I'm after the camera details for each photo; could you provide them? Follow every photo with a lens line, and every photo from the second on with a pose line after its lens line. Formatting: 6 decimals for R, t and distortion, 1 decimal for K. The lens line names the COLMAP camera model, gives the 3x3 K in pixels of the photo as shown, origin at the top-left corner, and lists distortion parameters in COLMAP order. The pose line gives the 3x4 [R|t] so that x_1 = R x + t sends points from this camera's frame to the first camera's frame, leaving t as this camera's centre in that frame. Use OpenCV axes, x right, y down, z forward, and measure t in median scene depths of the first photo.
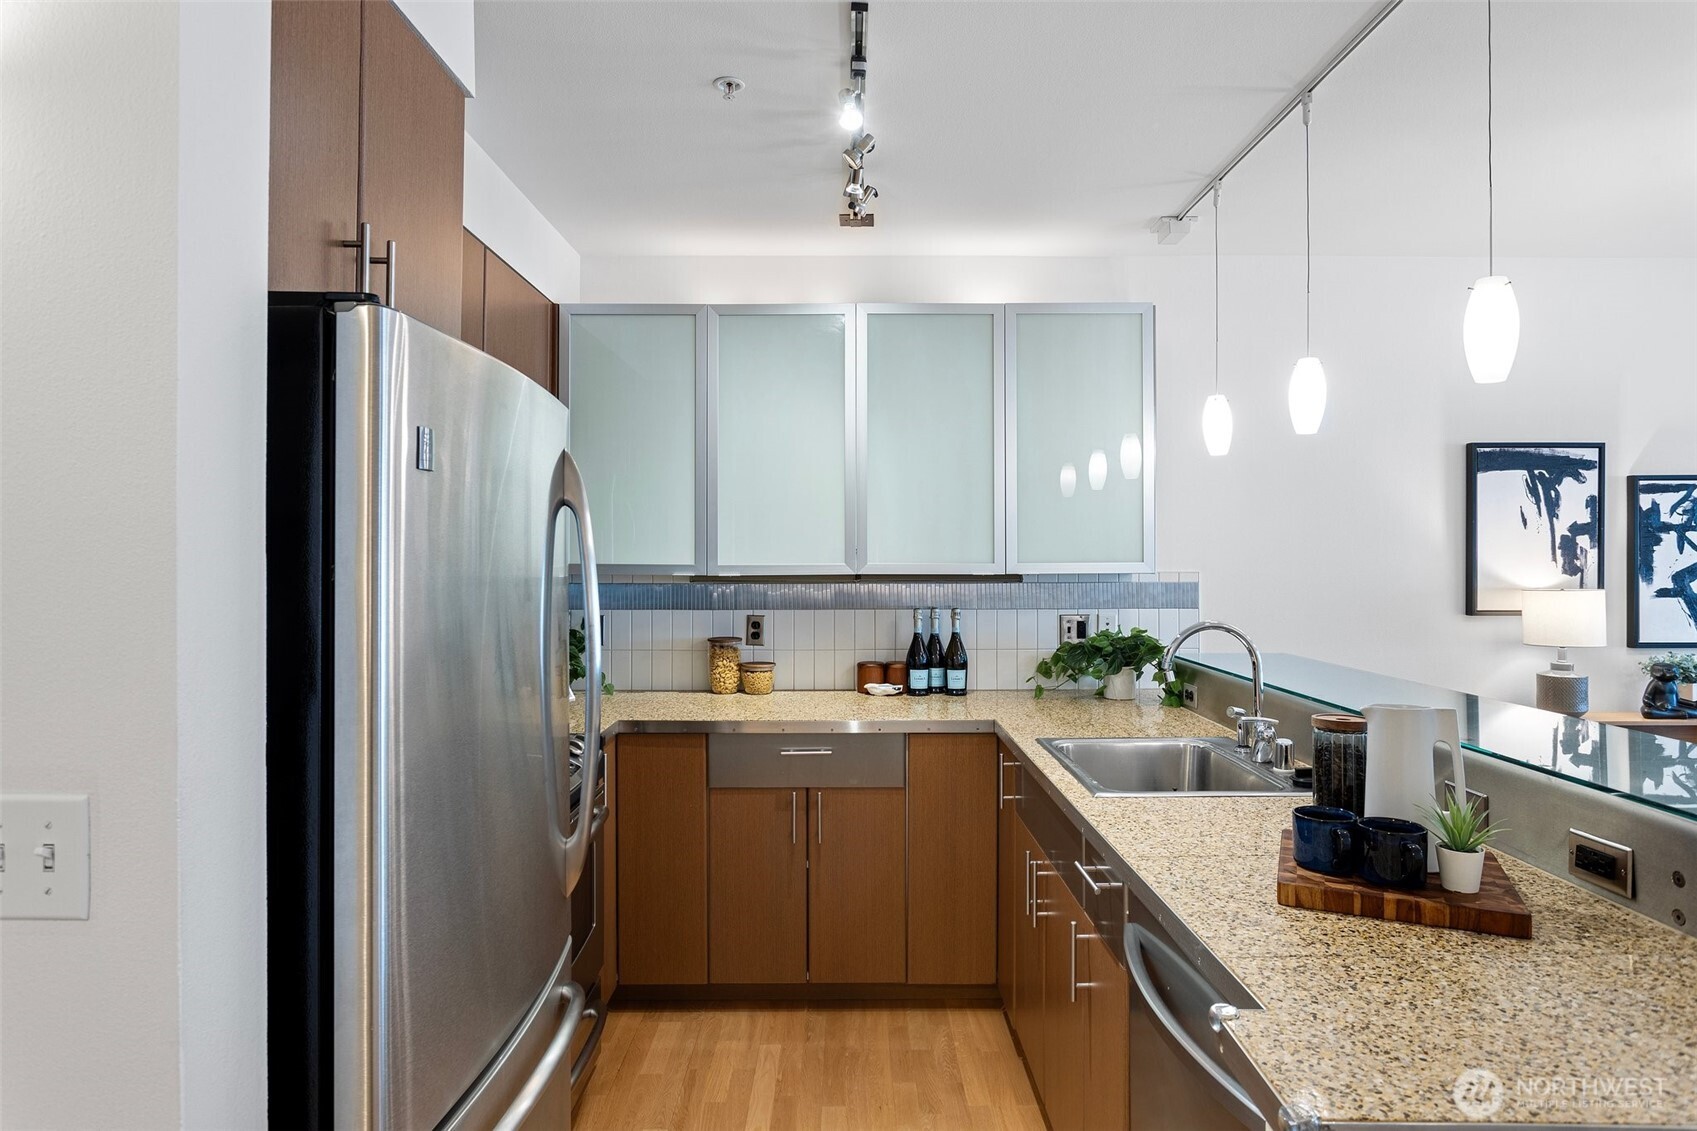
lens RADIAL K [[966.4, 0, 840.9], [0, 966.4, 549.7], [0, 0, 1]] dist [-0.007801, 0.005862]
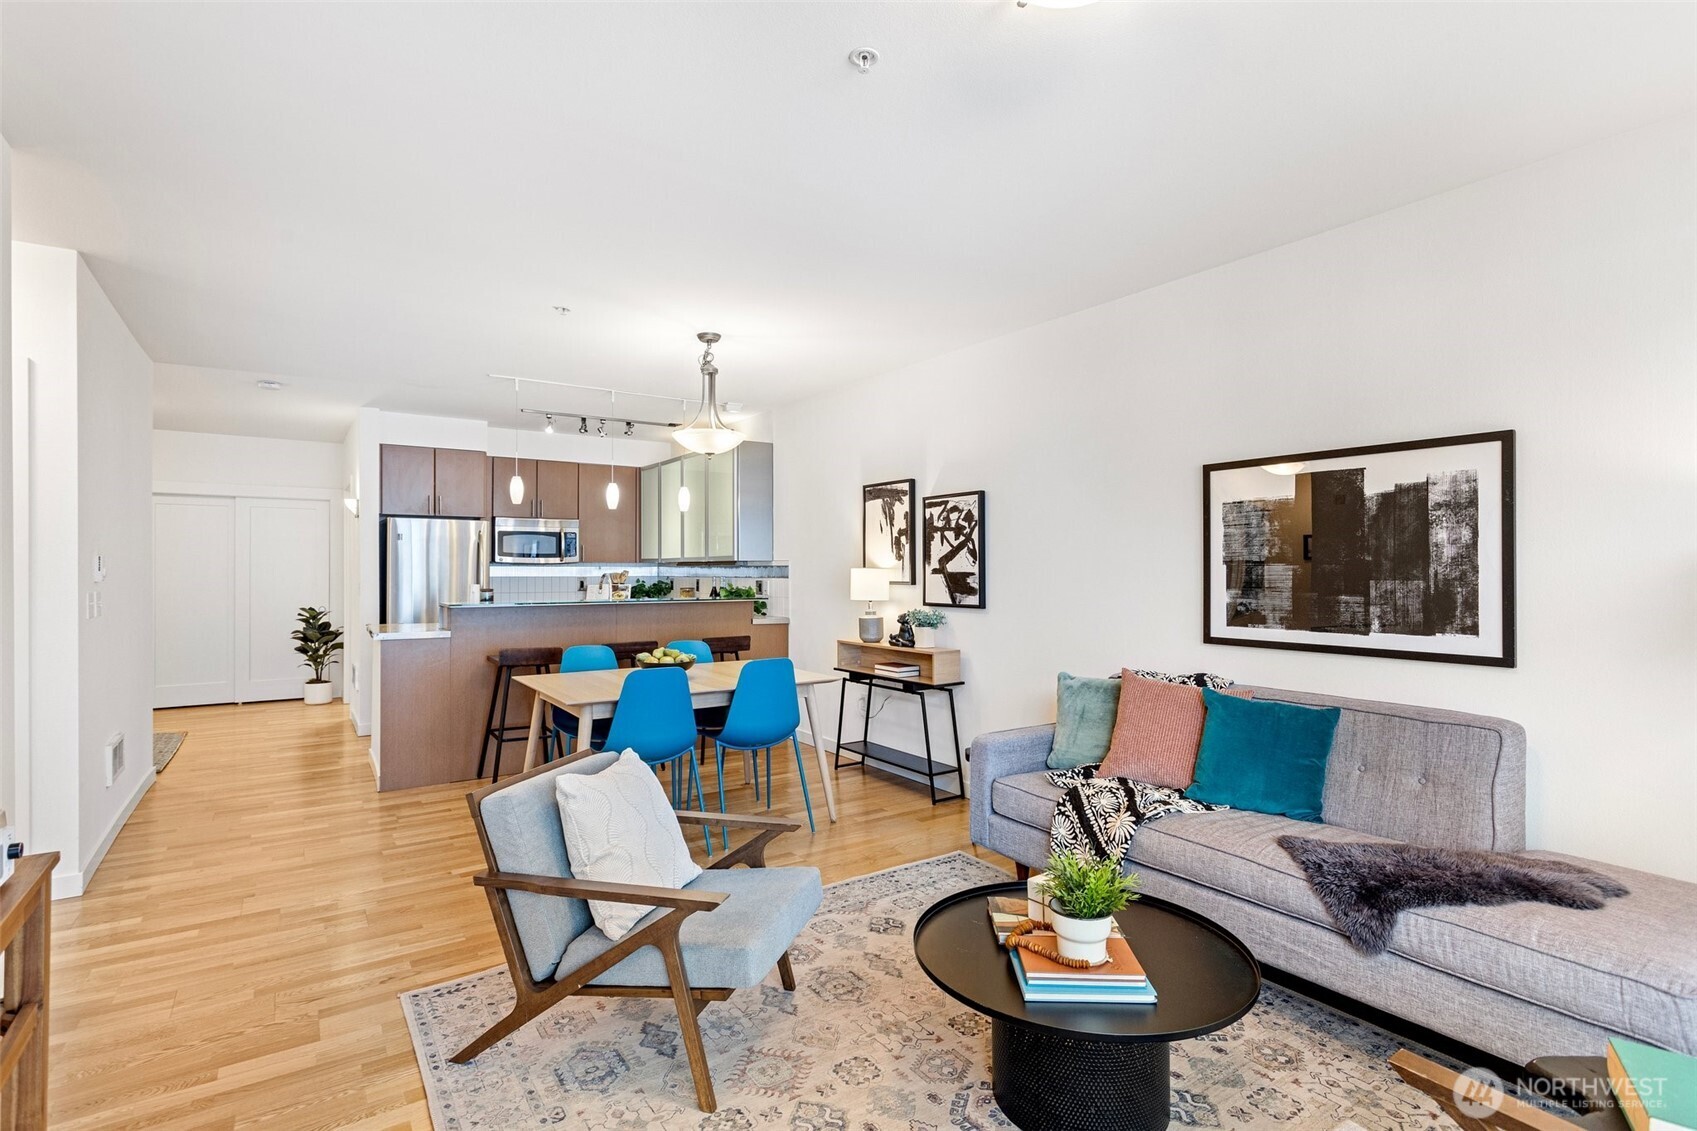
lens RADIAL K [[819.1, 0, 828.6], [0, 819.1, 563.9], [0, 0, 1]] dist [0.001215, 0.003985]
pose [[0.548293, -0.004530, -0.836274, 2.051258], [0.006301, 0.999979, -0.001286, 0.037020], [0.836263, -0.004564, 0.548310, 0.138840]]
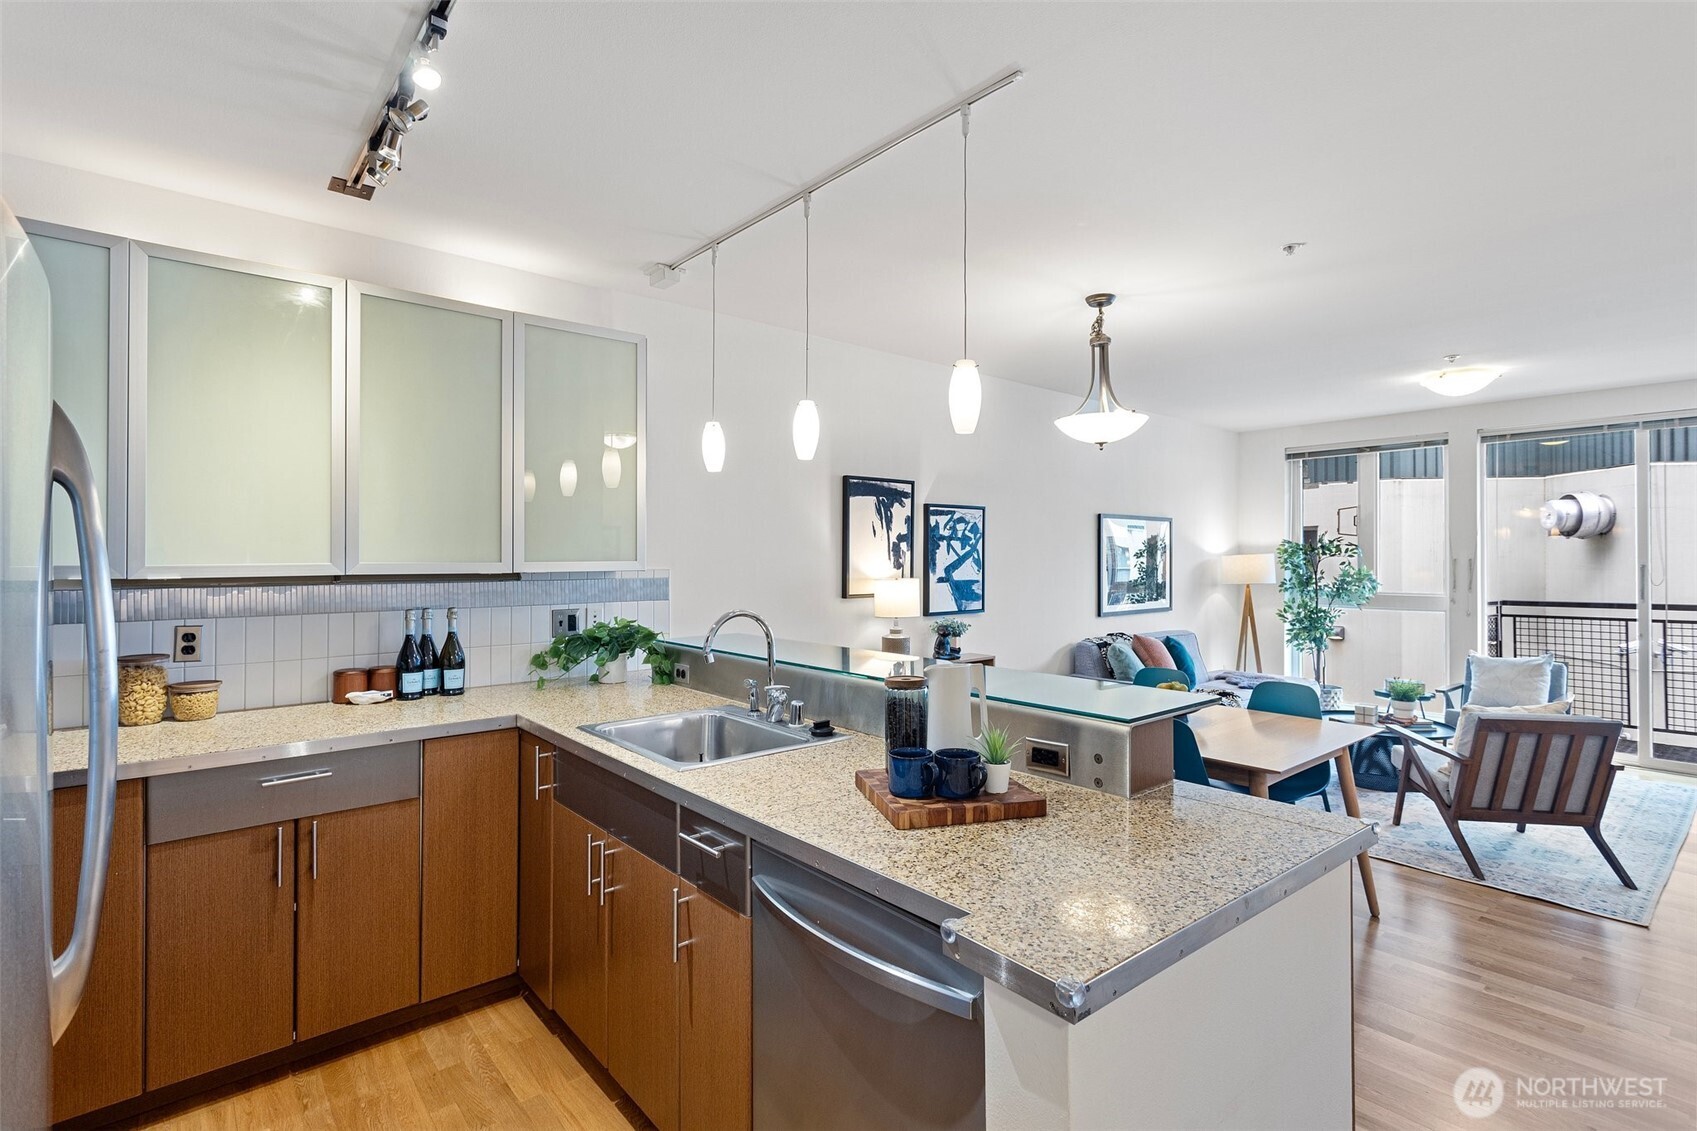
lens RADIAL K [[819.1, 0, 853.5], [0, 819.1, 550.8], [0, 0, 1]] dist [0.001215, 0.003985]
pose [[0.758385, 0.005573, 0.651783, -0.126597], [-0.005169, 0.999983, -0.002535, 0.002225], [-0.651786, -0.001447, 0.758402, 0.097357]]
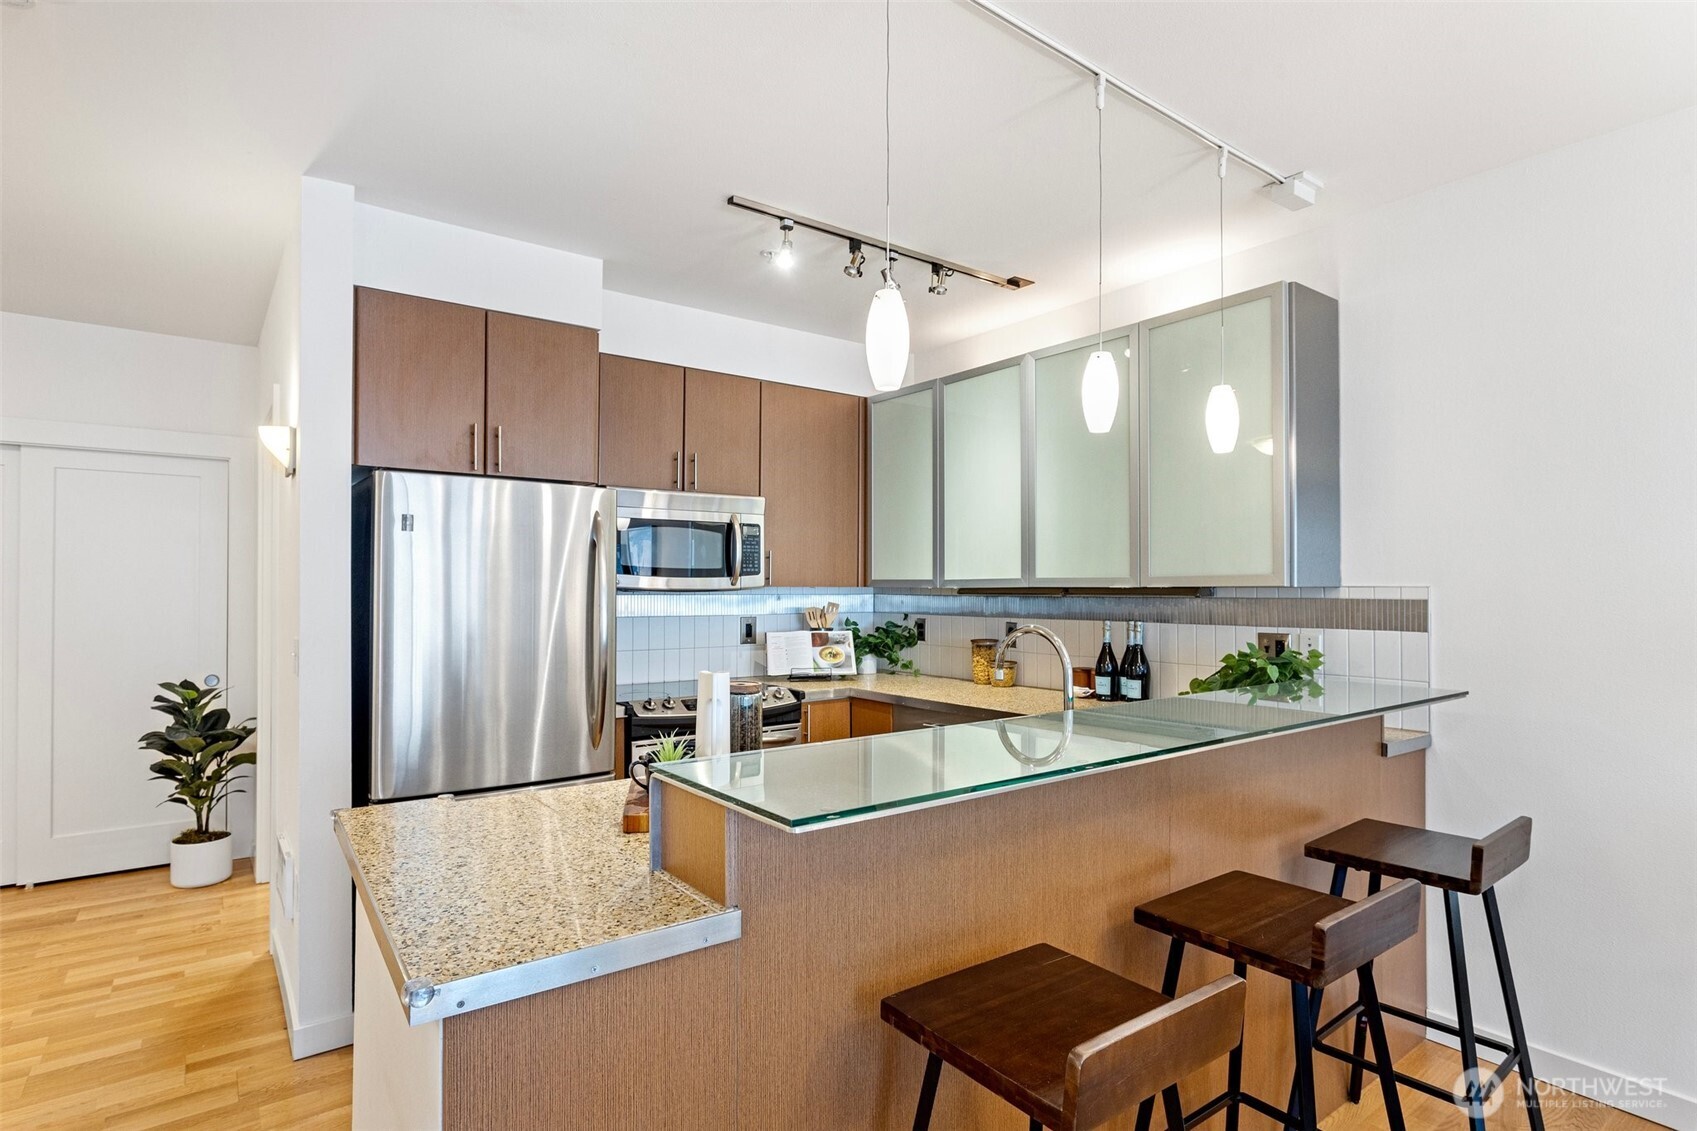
lens RADIAL K [[876.3, 0, 839.4], [0, 876.3, 576.8], [0, 0, 1]] dist [0.001162, 0.001177]
pose [[0.588254, -0.009493, -0.808620, 0.739658], [0.004173, 0.999953, -0.008703, 0.022401], [0.808665, 0.001745, 0.588266, 0.203766]]
